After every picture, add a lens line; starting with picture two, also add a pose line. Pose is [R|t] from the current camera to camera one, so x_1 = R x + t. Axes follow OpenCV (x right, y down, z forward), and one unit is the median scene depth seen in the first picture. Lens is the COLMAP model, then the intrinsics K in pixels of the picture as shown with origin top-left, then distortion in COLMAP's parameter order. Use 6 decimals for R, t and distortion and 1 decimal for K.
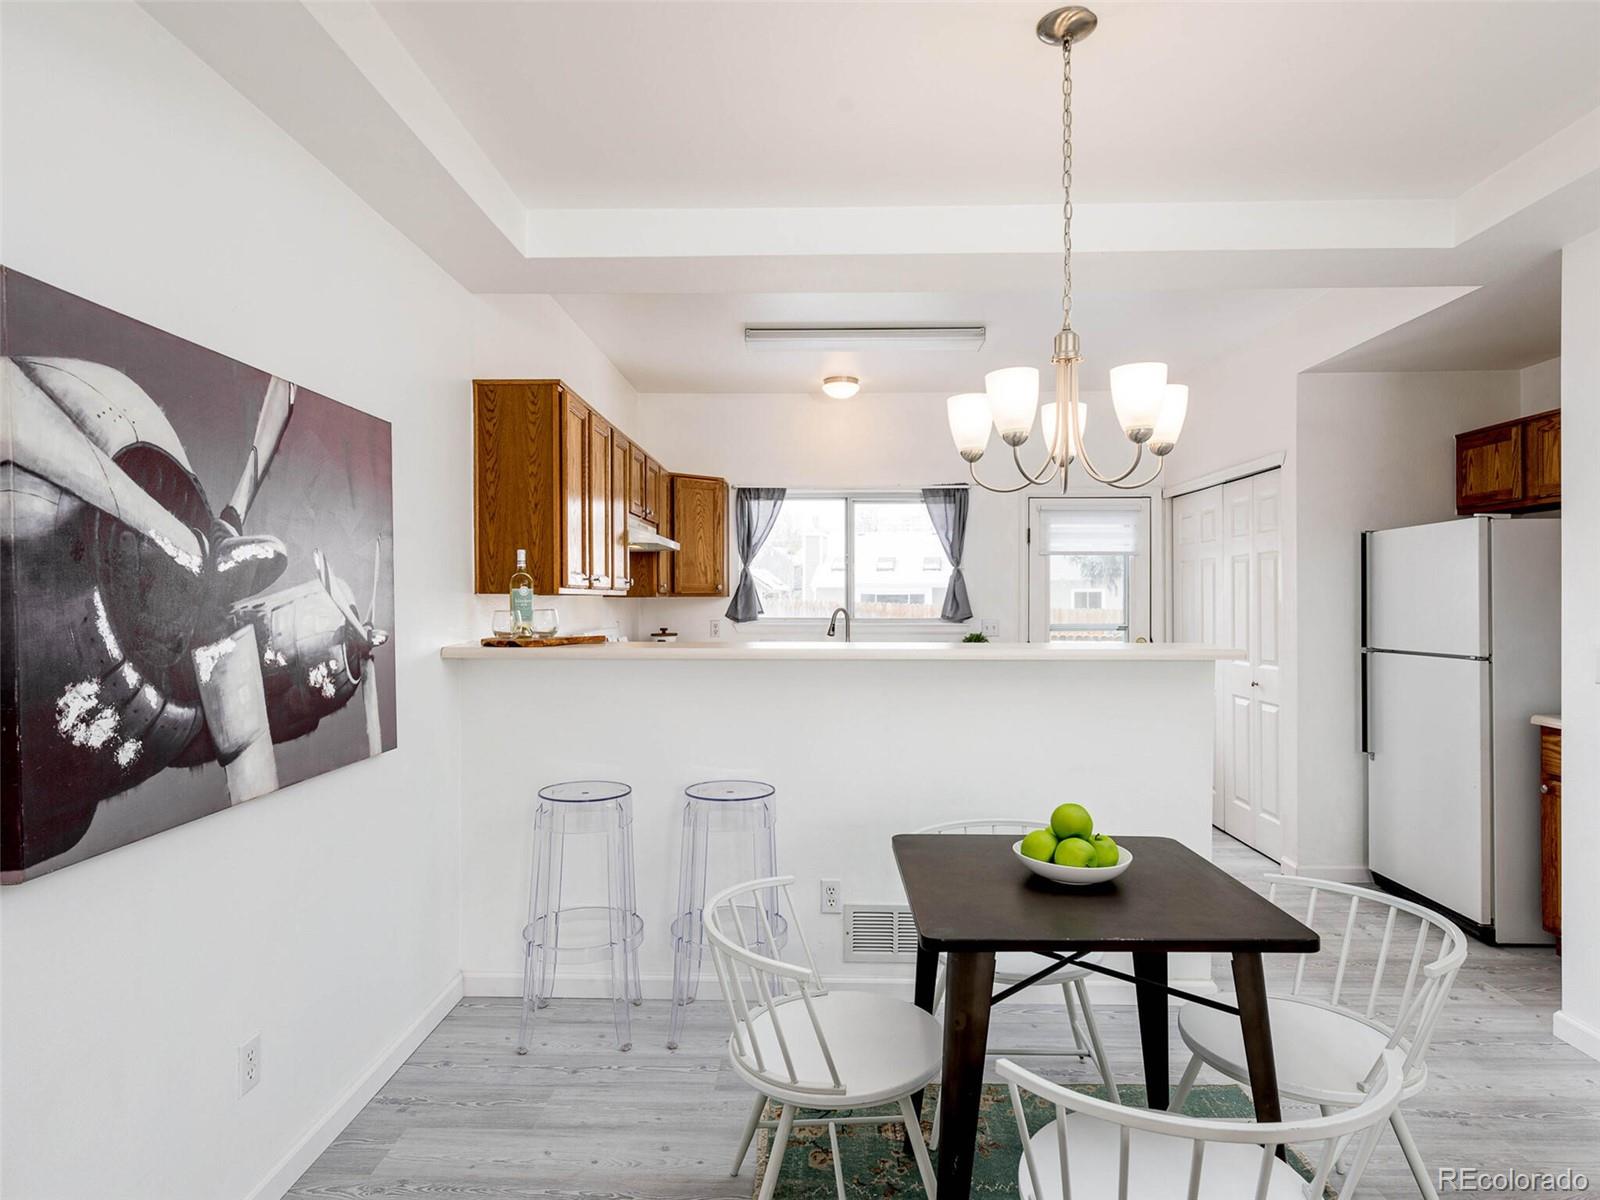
lens RADIAL K [[921.4, 0, 794.4], [0, 921.4, 602.8], [0, 0, 1]] dist [0.012116, -0.003619]
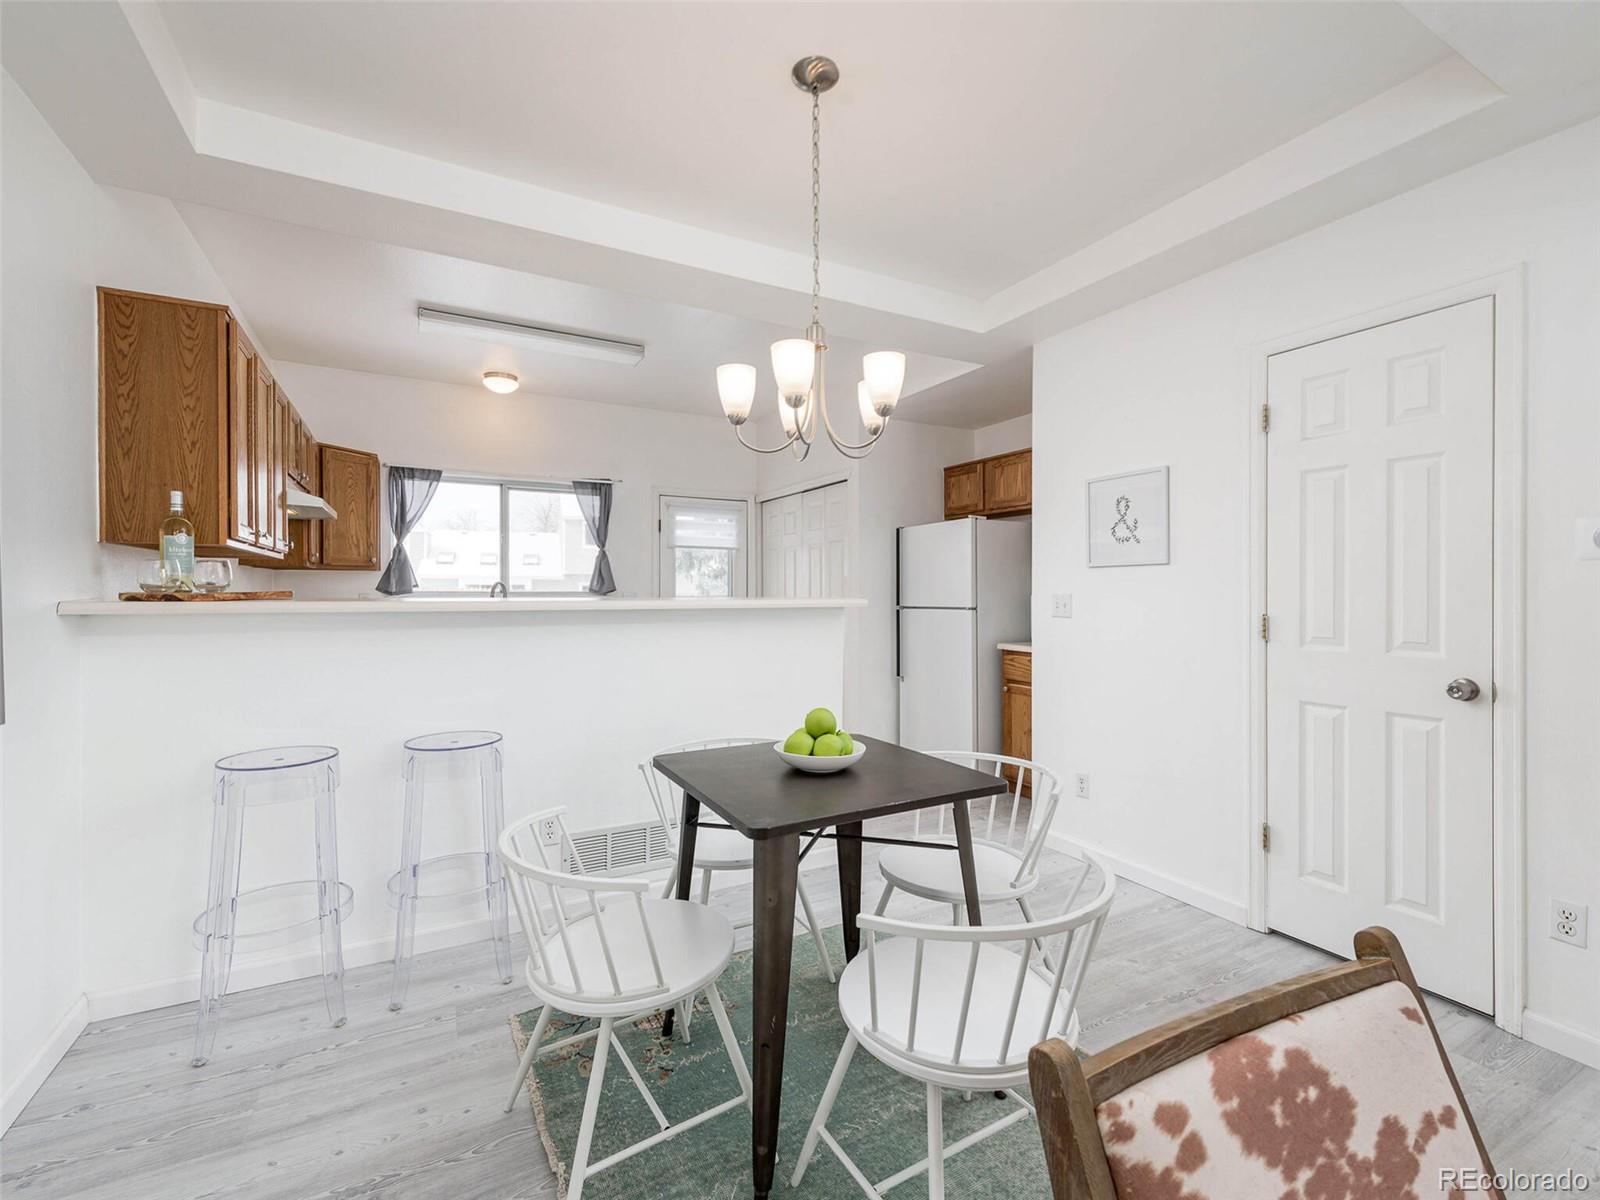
lens RADIAL K [[720.2, 0, 802.8], [0, 720.2, 593.7], [0, 0, 1]] dist [0.016122, -0.004641]
pose [[0.867372, -0.001352, 0.497658, -0.134982], [0.001904, 0.999998, -0.000602, 0.044035], [-0.497656, 0.001470, 0.867373, 0.118059]]
